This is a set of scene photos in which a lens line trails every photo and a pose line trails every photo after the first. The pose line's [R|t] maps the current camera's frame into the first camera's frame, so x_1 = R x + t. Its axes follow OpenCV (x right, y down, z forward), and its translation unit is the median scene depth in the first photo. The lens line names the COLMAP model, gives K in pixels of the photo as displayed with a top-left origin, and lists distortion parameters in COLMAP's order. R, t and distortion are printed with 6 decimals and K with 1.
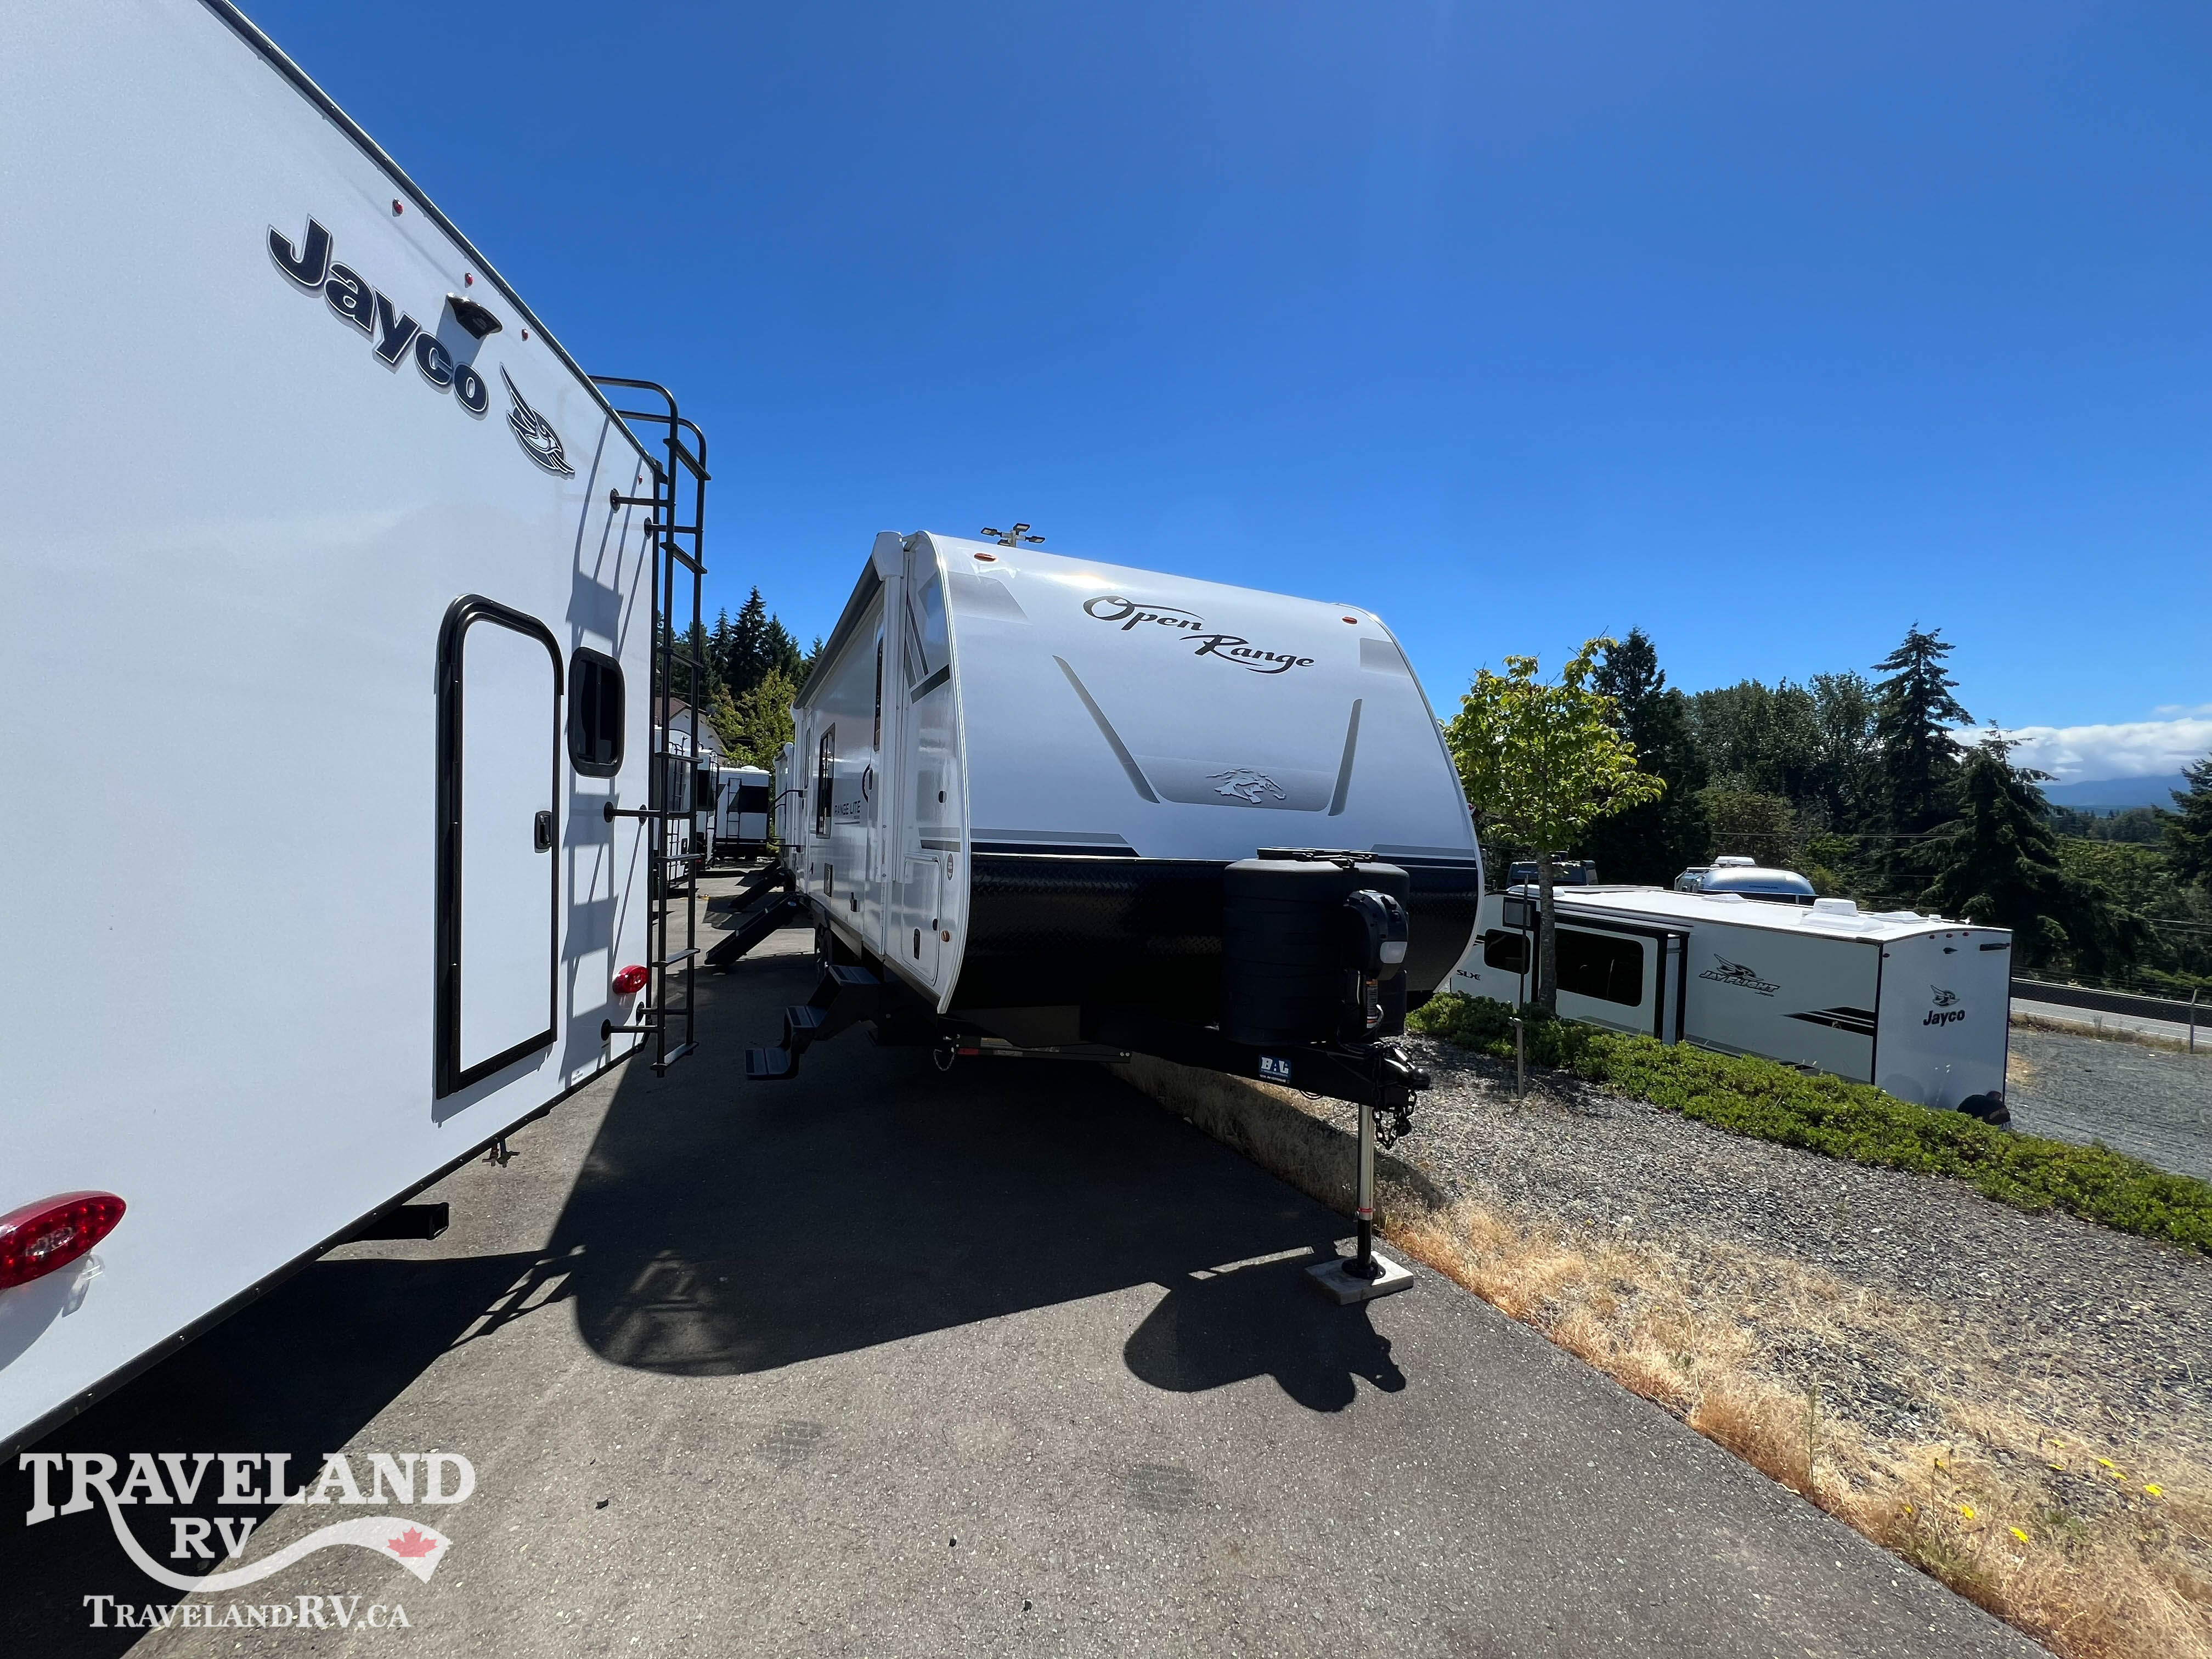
lens RADIAL K [[891.3, 0, 1106.0], [0, 891.3, 829.5], [0, 0, 1]] dist [-0.002955, -0.000462]
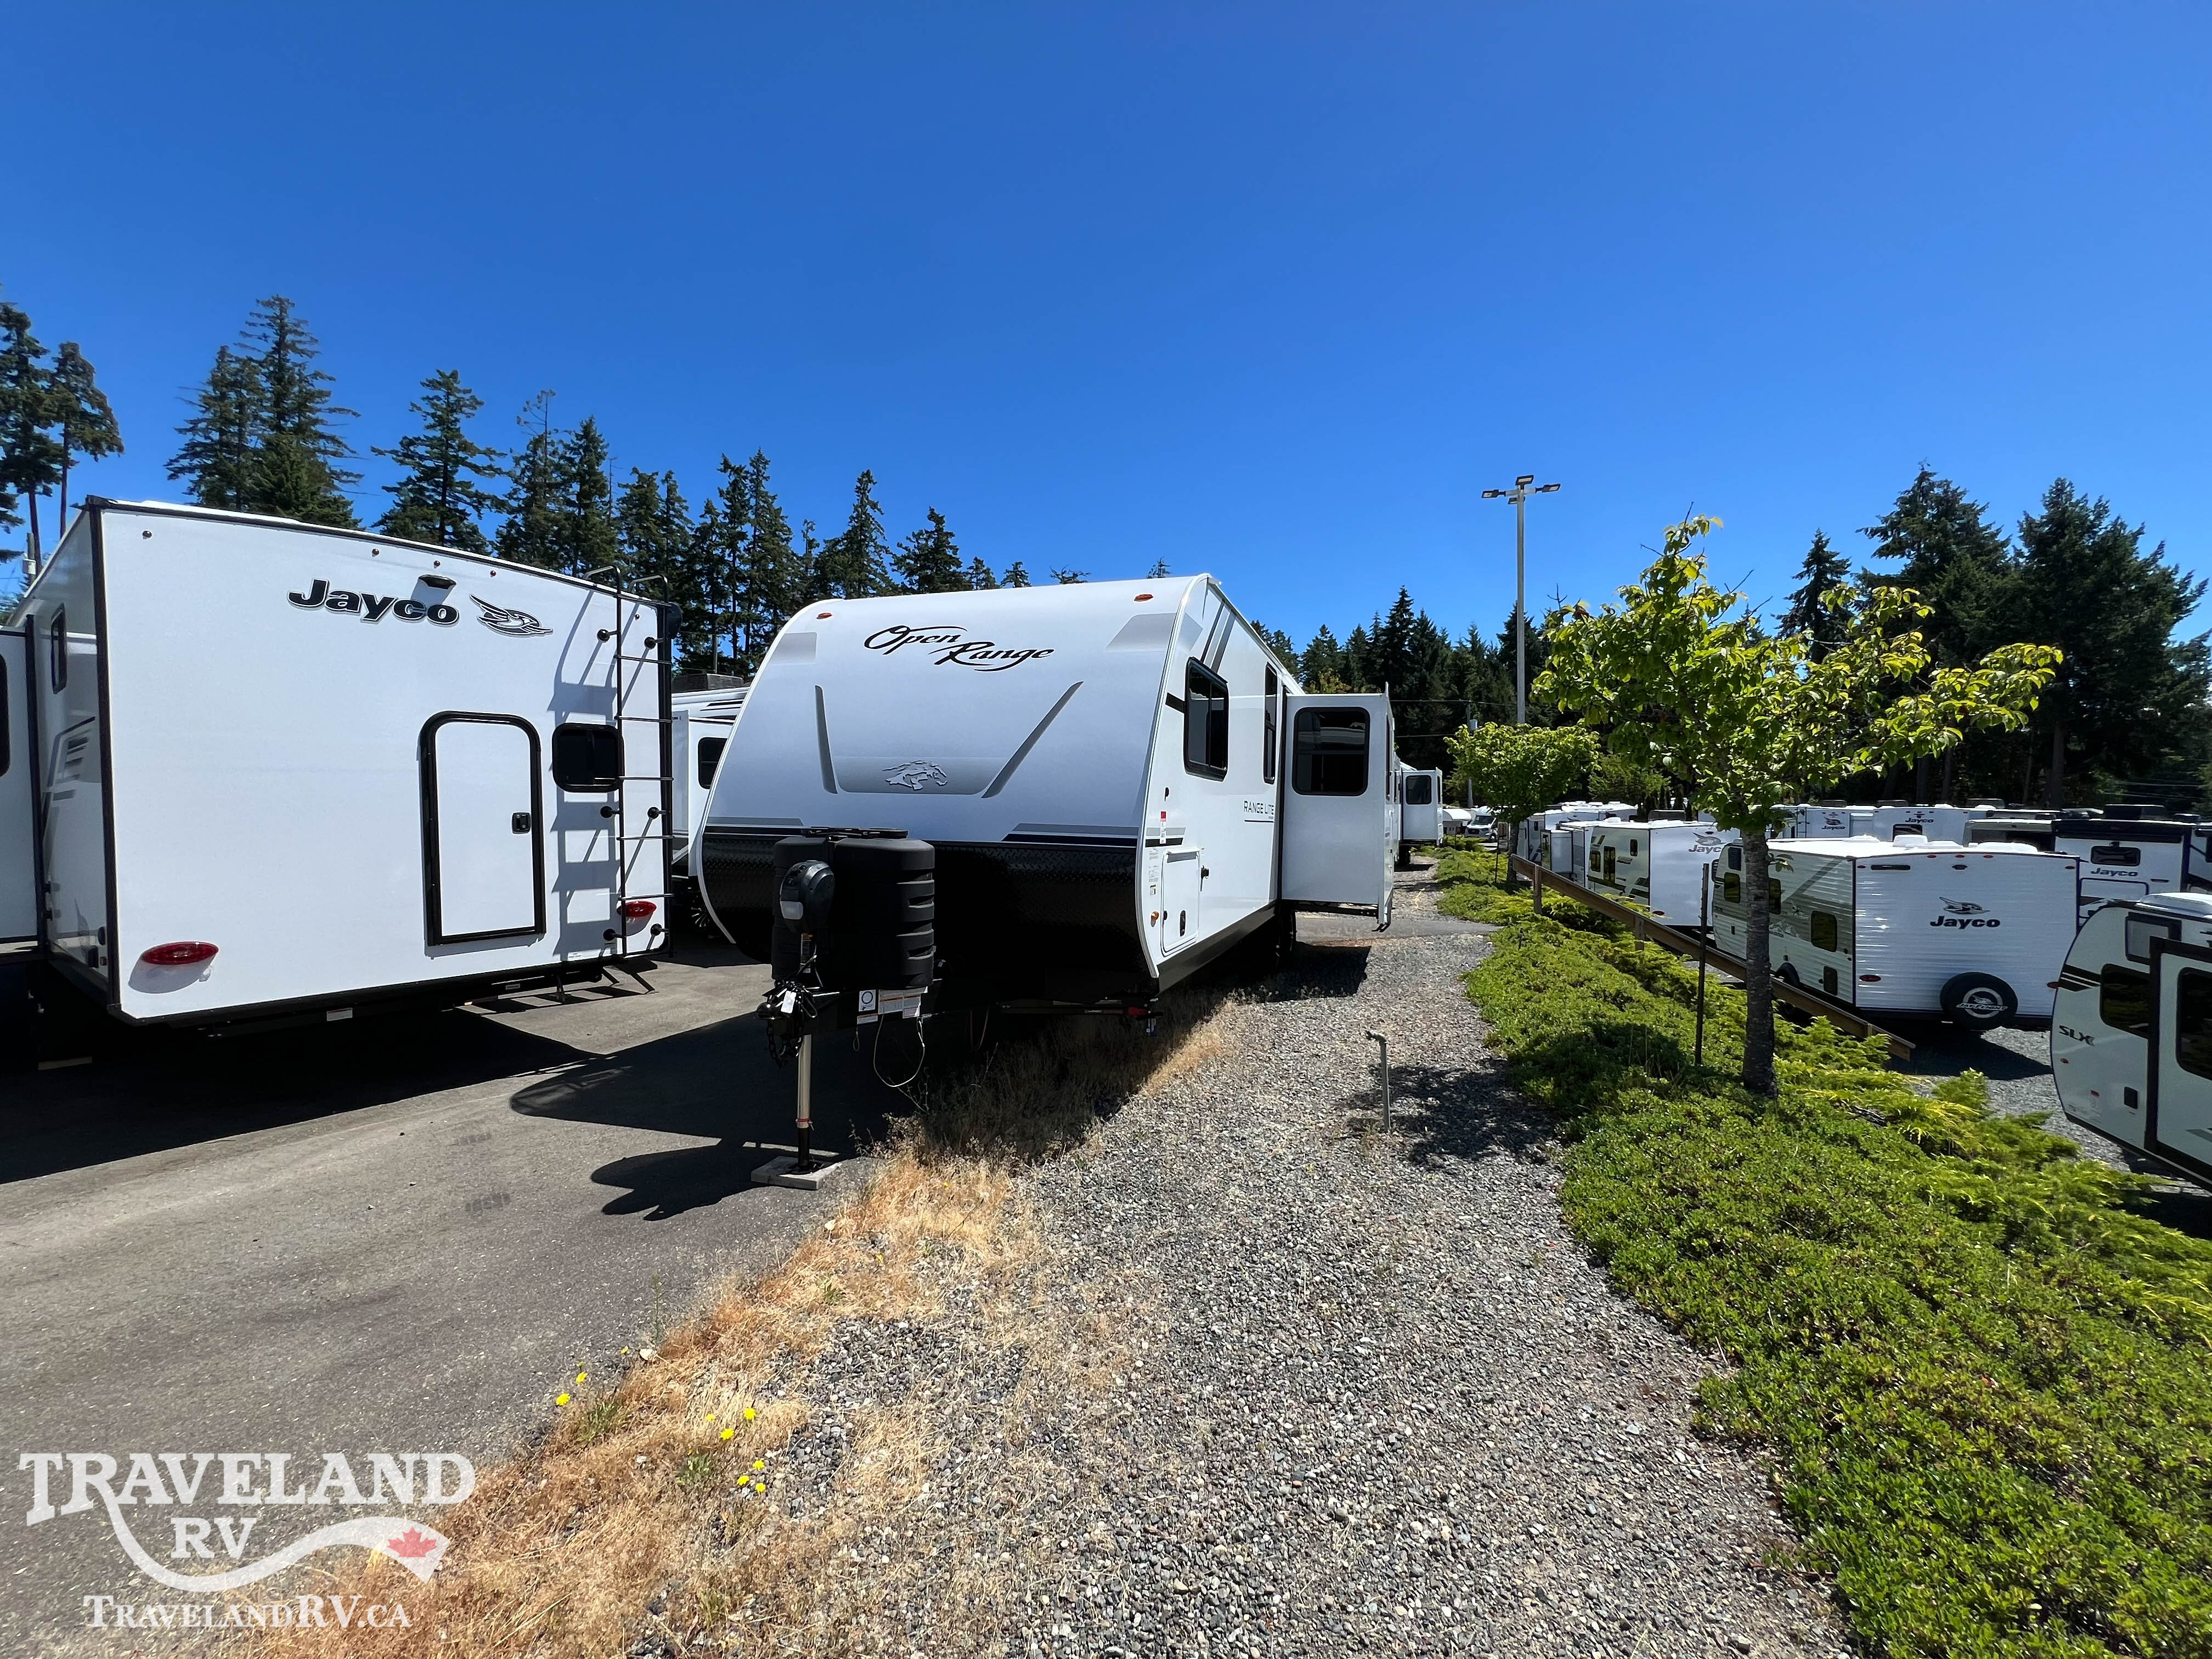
lens RADIAL K [[891.3, 0, 1106.0], [0, 891.3, 829.5], [0, 0, 1]] dist [-0.002955, -0.000462]
pose [[0.737249, -0.012450, -0.675506, 1.249507], [0.016947, 0.999856, 0.000068, 0.029276], [0.675409, -0.011498, 0.737354, 0.332295]]
